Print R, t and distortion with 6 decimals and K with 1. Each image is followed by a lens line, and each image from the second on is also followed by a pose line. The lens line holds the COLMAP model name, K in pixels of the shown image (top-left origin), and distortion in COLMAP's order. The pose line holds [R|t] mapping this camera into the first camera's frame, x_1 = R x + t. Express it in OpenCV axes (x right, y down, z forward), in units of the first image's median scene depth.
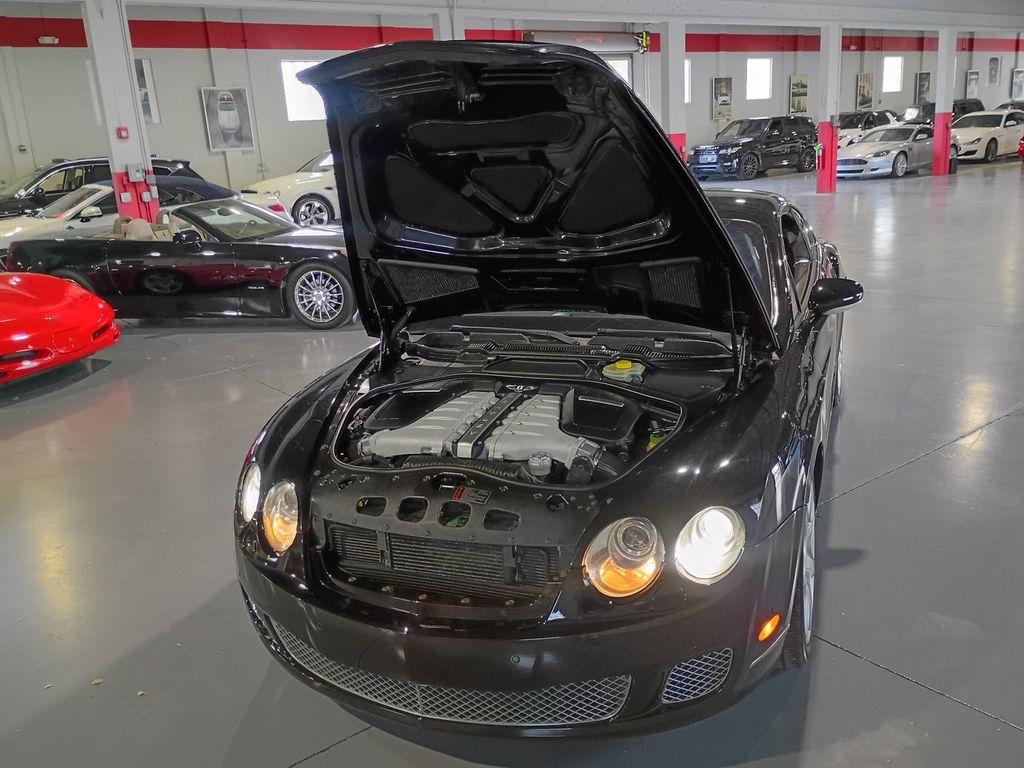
lens RADIAL K [[875.1, 0, 512.6], [0, 875.1, 379.6], [0, 0, 1]] dist [0.040148, -0.070786]
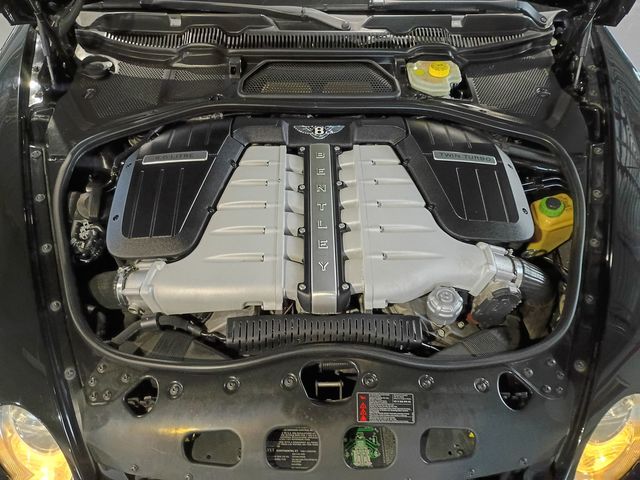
lens RADIAL K [[547.0, 0, 321.6], [0, 547.0, 239.0], [0, 0, 1]] dist [0.040148, -0.070786]
pose [[0.912469, -0.257890, 0.317638, -0.152364], [0.048455, 0.838993, 0.541980, -0.156468], [-0.406267, -0.479149, 0.778051, 0.630098]]
